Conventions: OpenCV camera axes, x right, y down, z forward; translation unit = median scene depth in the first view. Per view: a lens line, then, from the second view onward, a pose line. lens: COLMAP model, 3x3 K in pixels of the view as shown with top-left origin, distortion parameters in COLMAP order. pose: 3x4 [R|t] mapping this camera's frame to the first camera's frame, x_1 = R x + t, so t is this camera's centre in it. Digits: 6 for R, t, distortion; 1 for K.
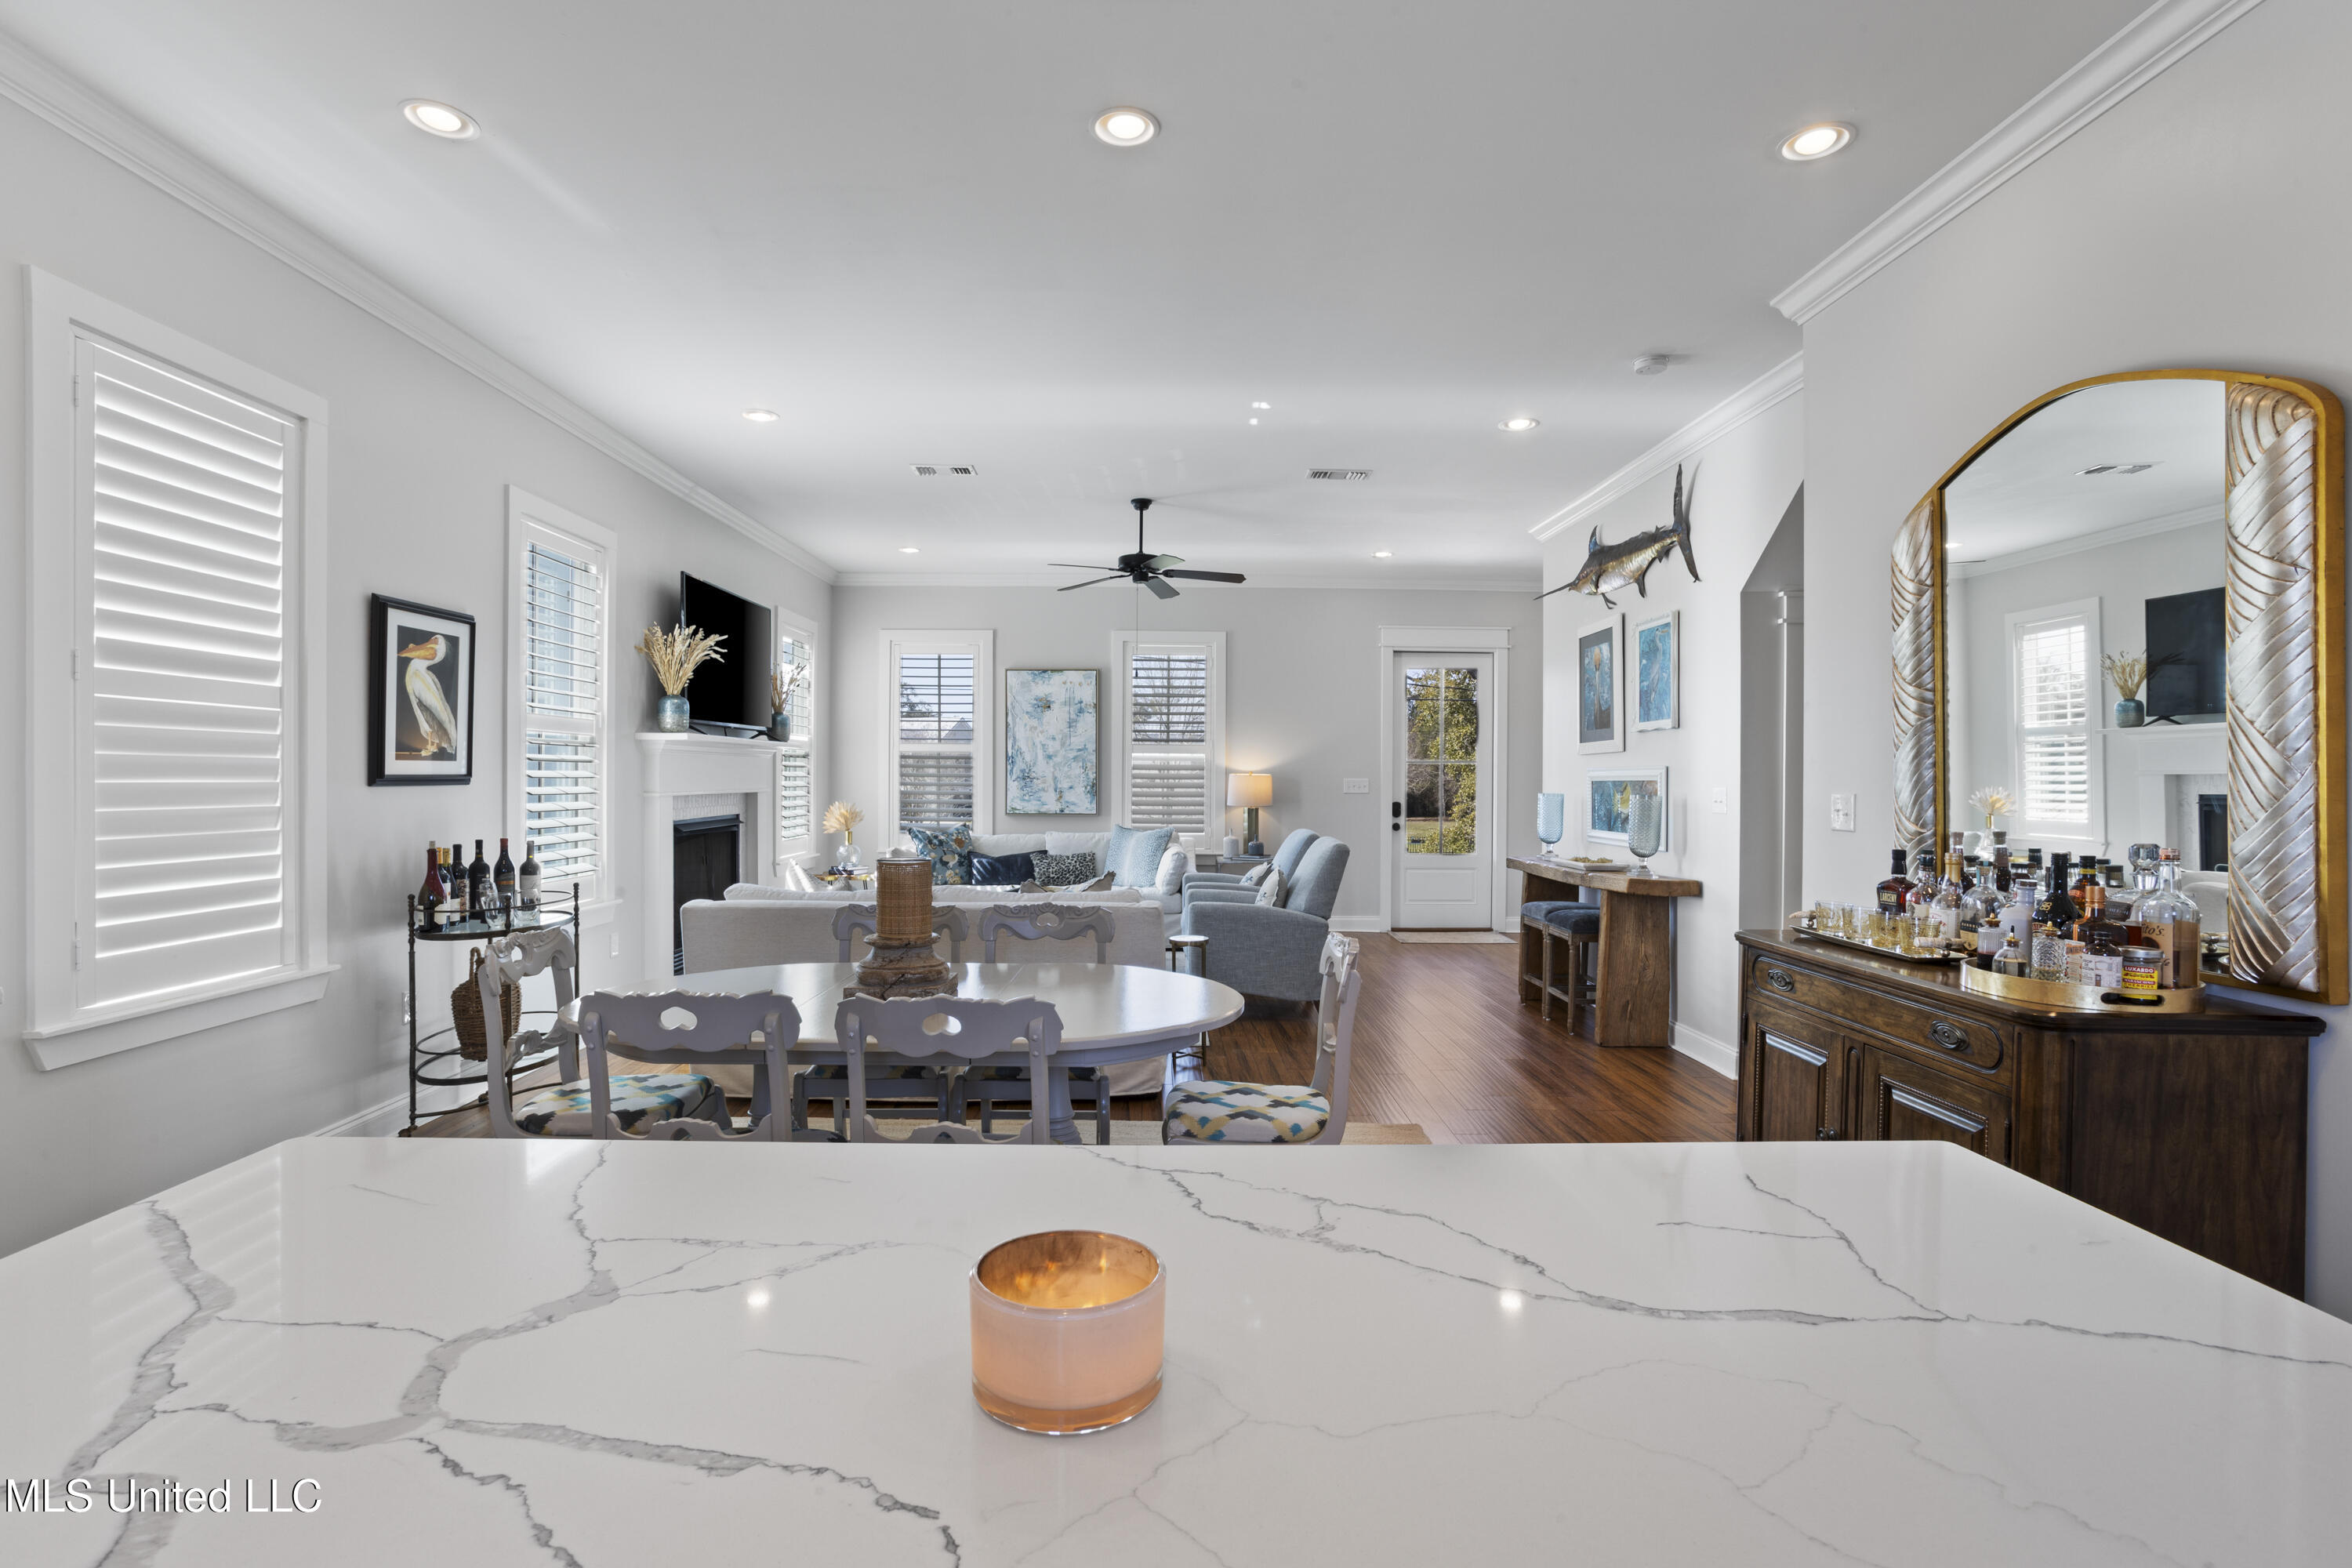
lens RADIAL K [[1134.4, 0, 1180.9], [0, 1134.4, 782.1], [0, 0, 1]] dist [-0.038131, 0.022336]
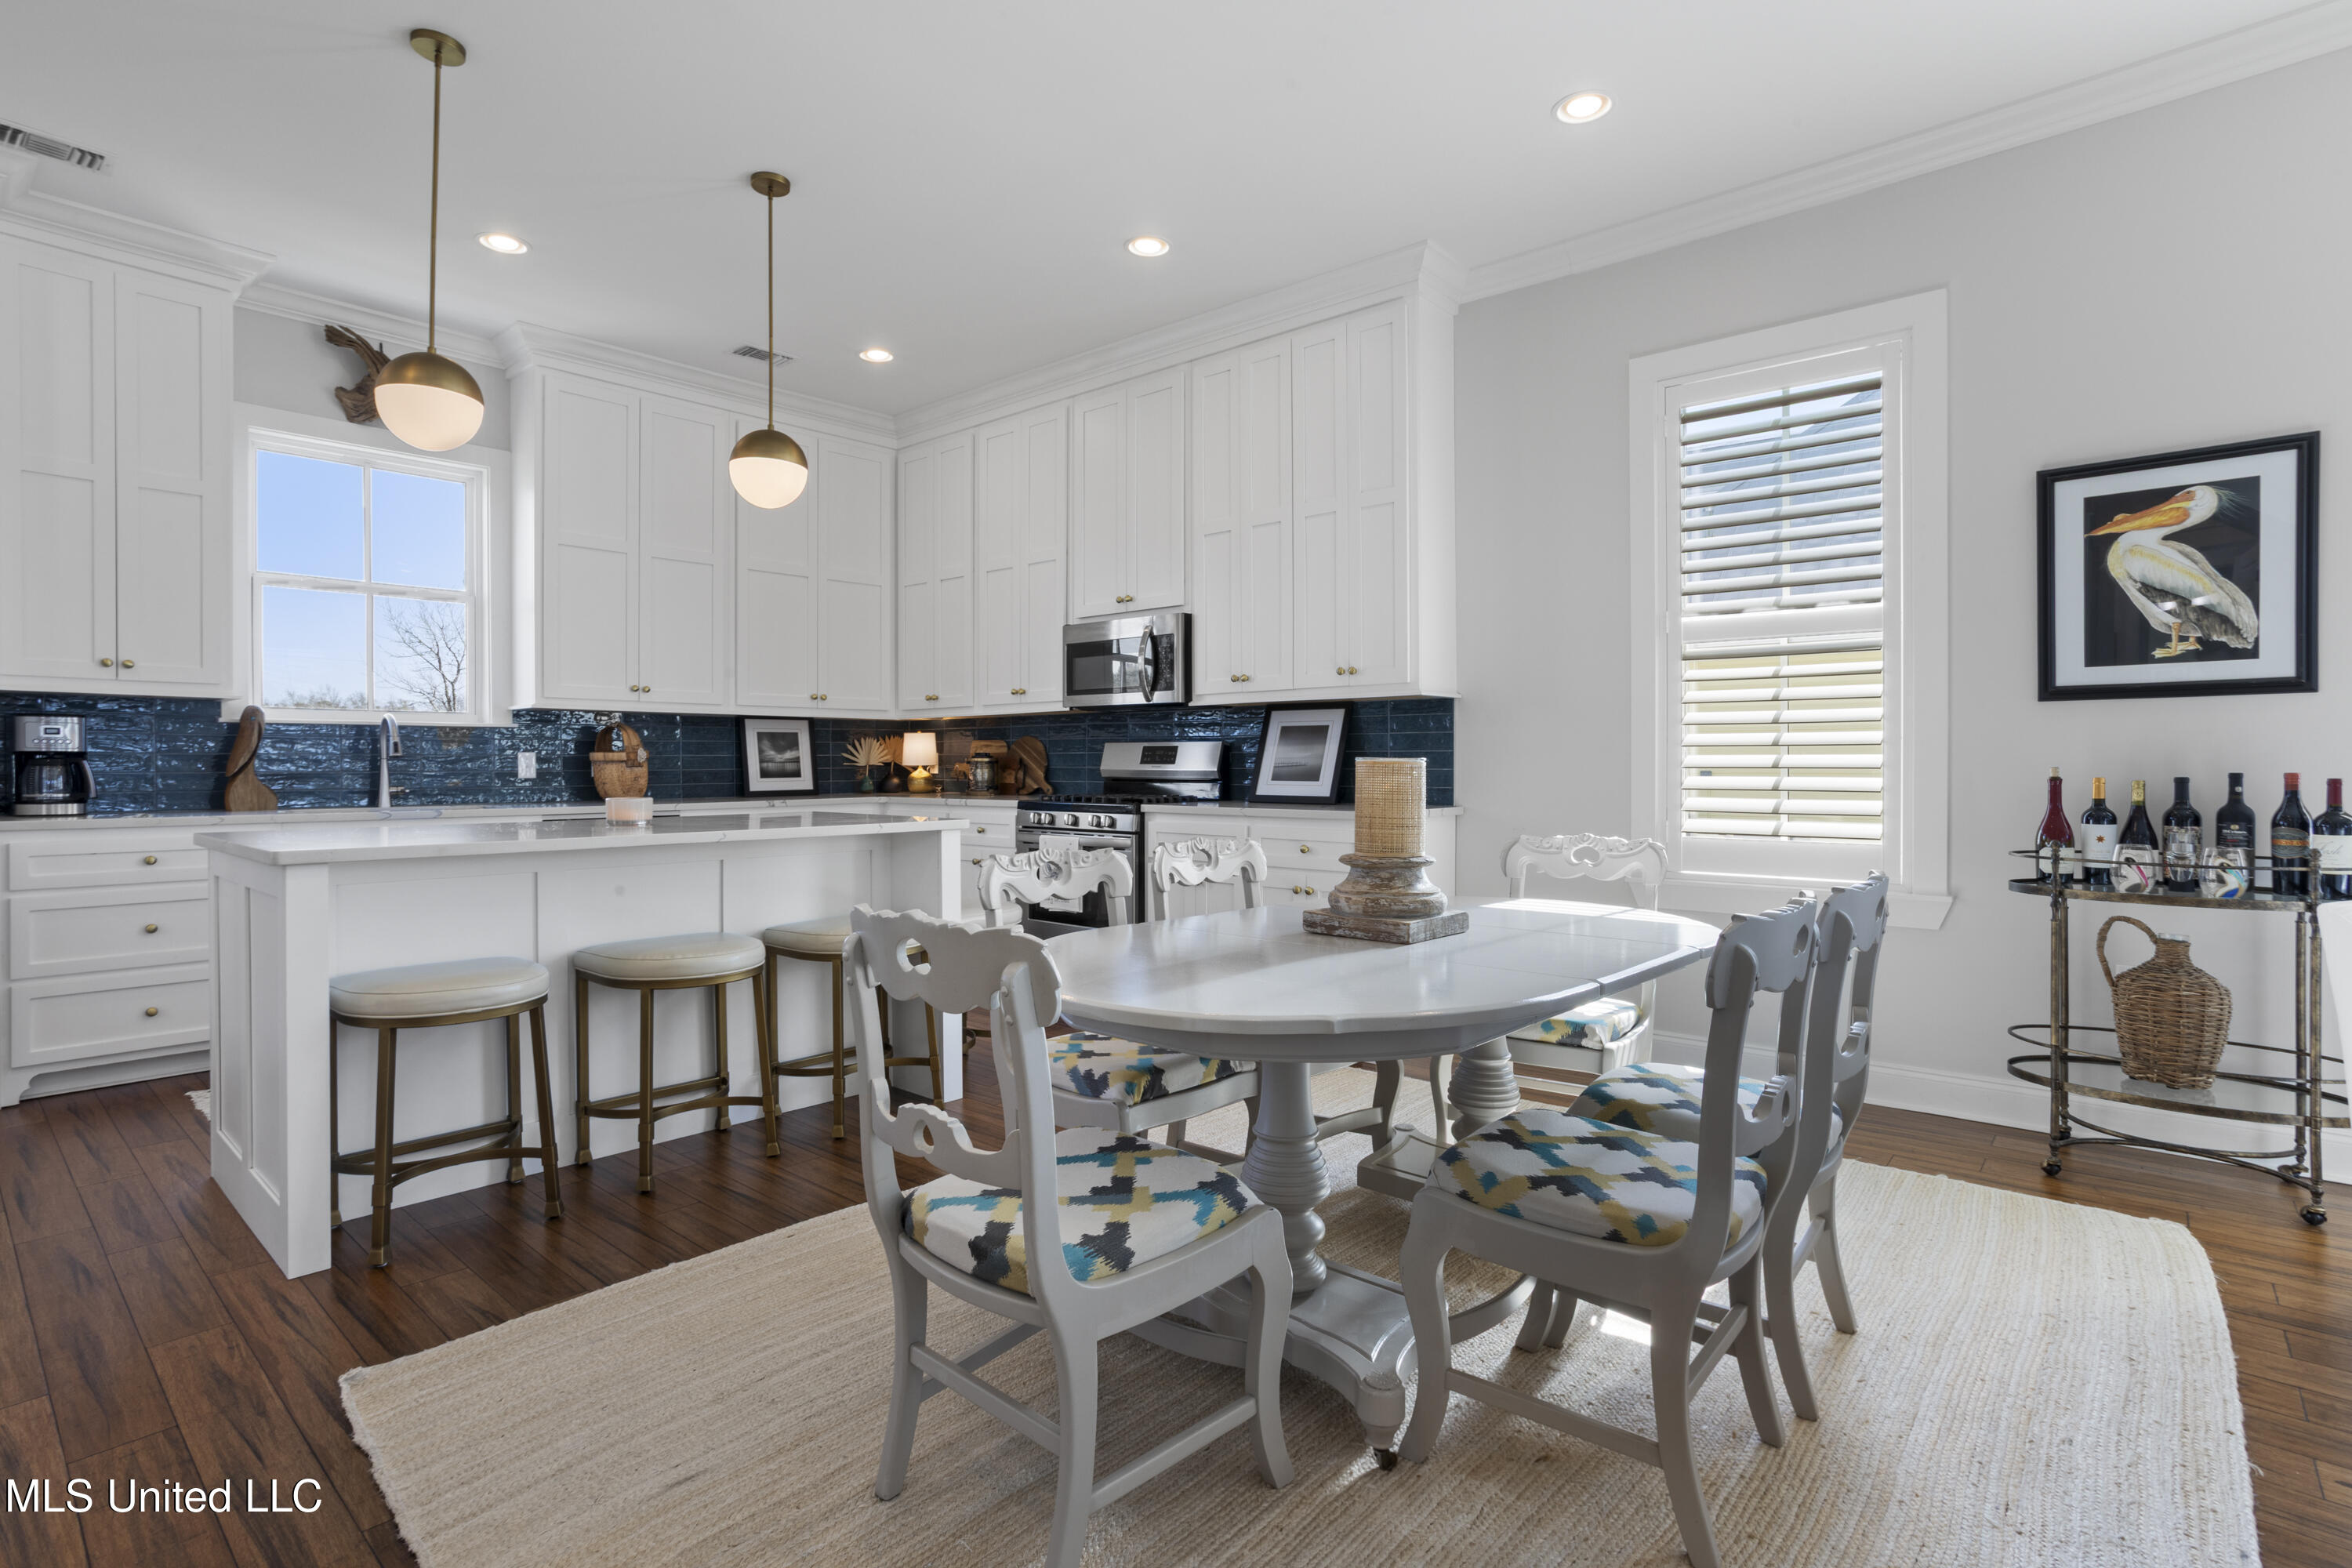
lens RADIAL K [[1134.4, 0, 1171.1], [0, 1134.4, 774.0], [0, 0, 1]] dist [-0.038131, 0.022336]
pose [[-0.675086, 0.003952, -0.737728, 0.305142], [-0.003936, 0.999952, 0.008959, 0.048235], [0.737729, 0.008952, -0.675038, 0.973068]]
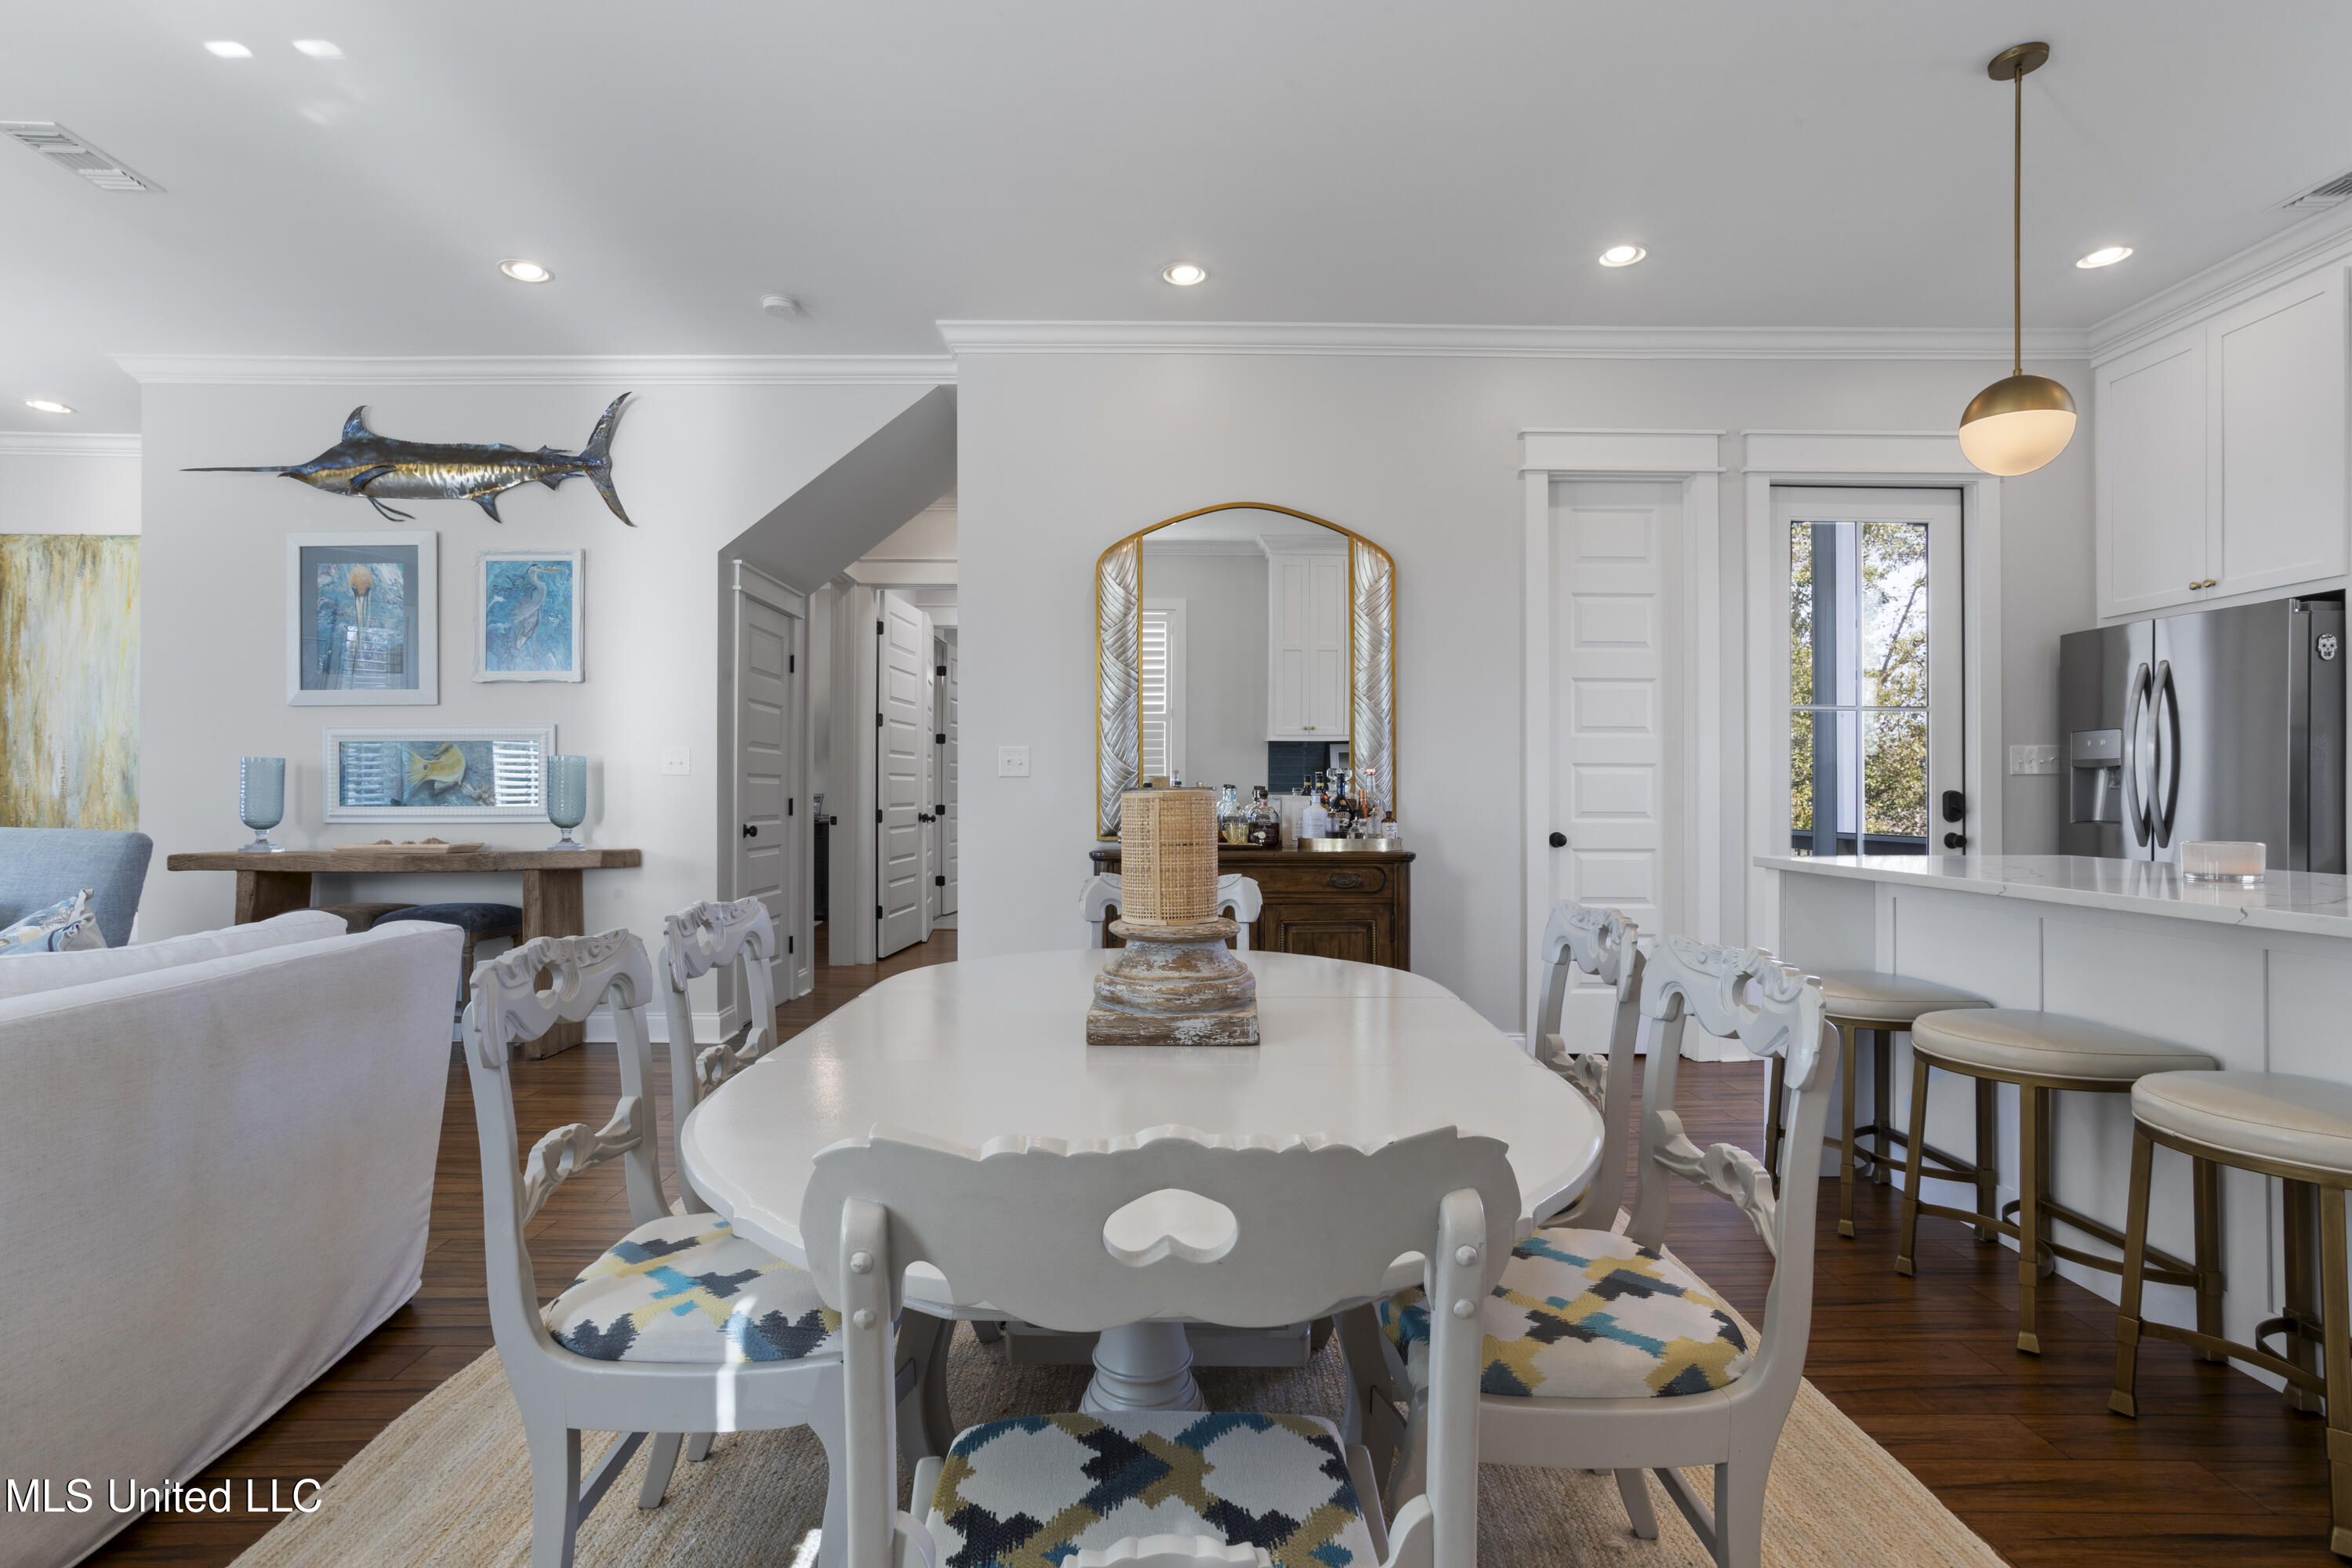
lens RADIAL K [[1134.4, 0, 1167.8], [0, 1134.4, 777.7], [0, 0, 1]] dist [-0.038131, 0.022336]
pose [[0.019530, 0.004122, 0.999801, -0.563169], [0.001821, 0.999990, -0.004158, 0.041290], [-0.999808, 0.001901, 0.019522, 0.674897]]
